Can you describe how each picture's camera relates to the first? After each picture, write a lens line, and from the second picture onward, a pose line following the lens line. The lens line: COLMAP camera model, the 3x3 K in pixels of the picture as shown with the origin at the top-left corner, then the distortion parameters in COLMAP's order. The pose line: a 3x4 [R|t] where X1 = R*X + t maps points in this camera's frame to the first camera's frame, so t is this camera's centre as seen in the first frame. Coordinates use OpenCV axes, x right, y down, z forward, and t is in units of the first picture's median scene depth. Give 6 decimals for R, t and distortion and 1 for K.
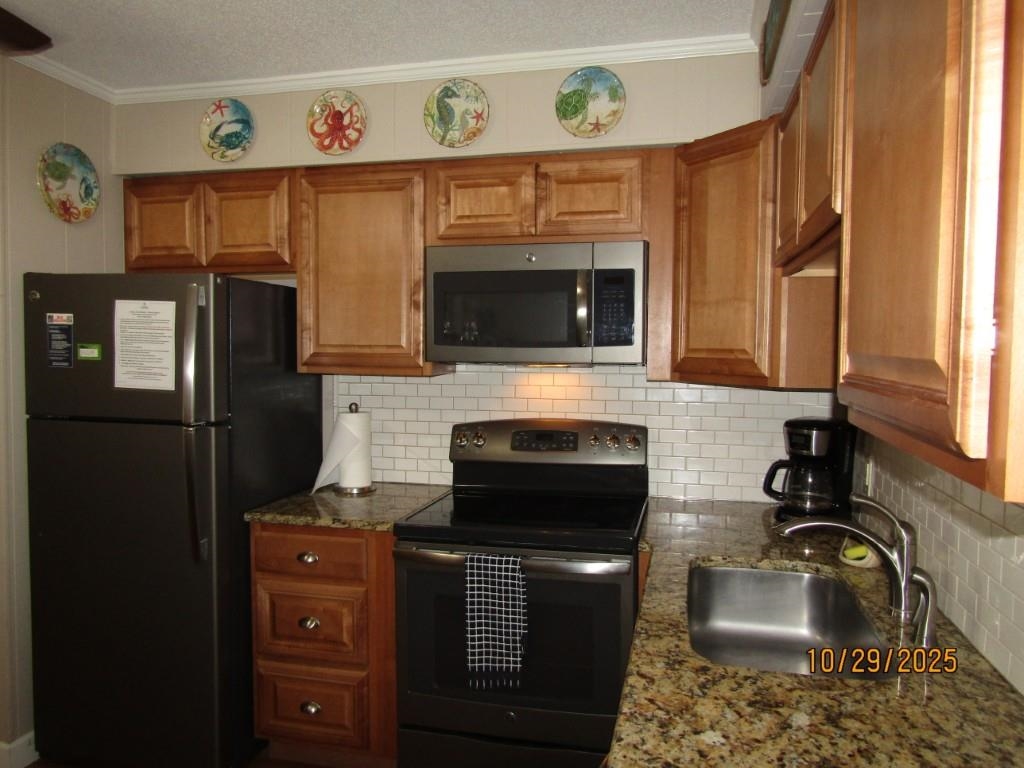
lens RADIAL K [[722.1, 0, 513.4], [0, 722.1, 389.1], [0, 0, 1]] dist [-0.013612, 0.000812]
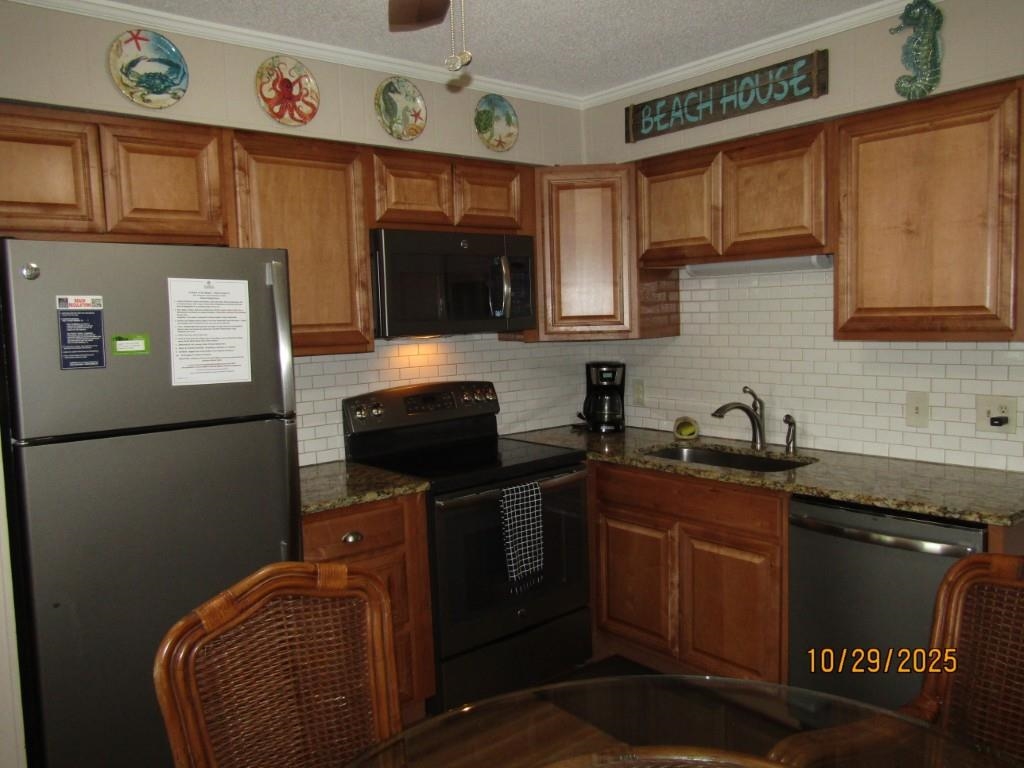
lens RADIAL K [[803.8, 0, 519.9], [0, 803.8, 389.8], [0, 0, 1]] dist [-0.016204, -0.000546]
pose [[0.588768, -0.103275, 0.801677, -1.000122], [0.084519, 0.994233, 0.066008, -0.023497], [-0.803871, 0.028893, 0.594101, 0.143915]]
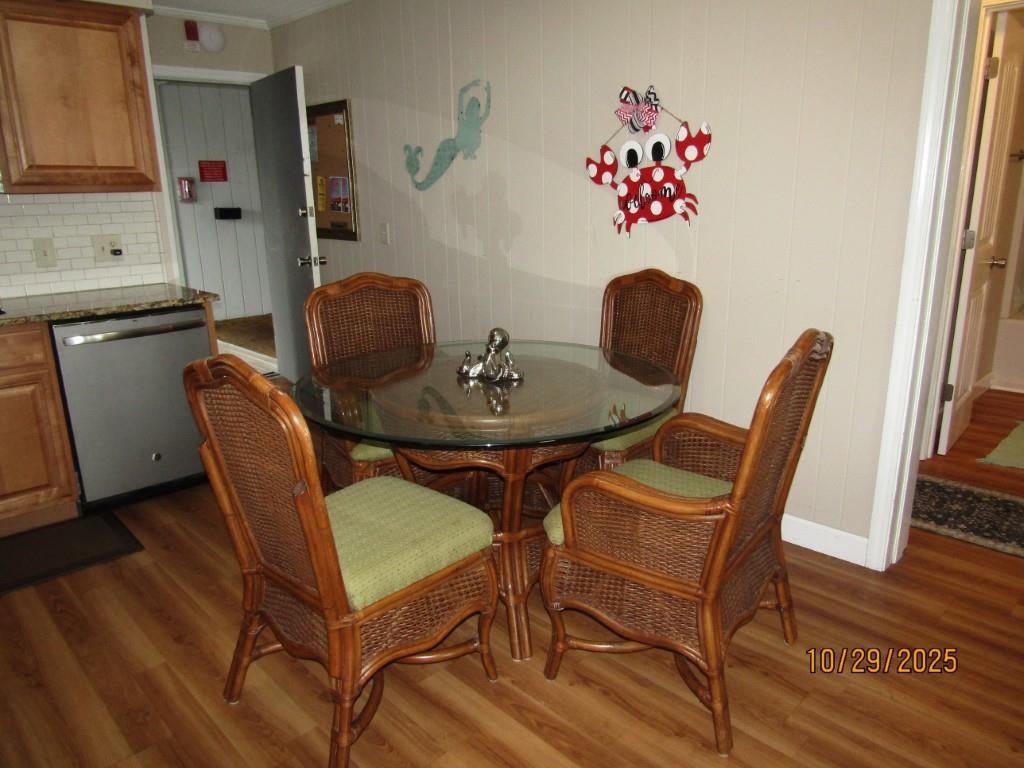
lens RADIAL K [[722.1, 0, 516.6], [0, 722.1, 392.0], [0, 0, 1]] dist [-0.013612, 0.000812]
pose [[-0.845984, -0.148846, 0.512012, -1.179552], [0.032318, 0.944168, 0.327876, -0.031920], [-0.532229, 0.293925, -0.793940, 1.069500]]
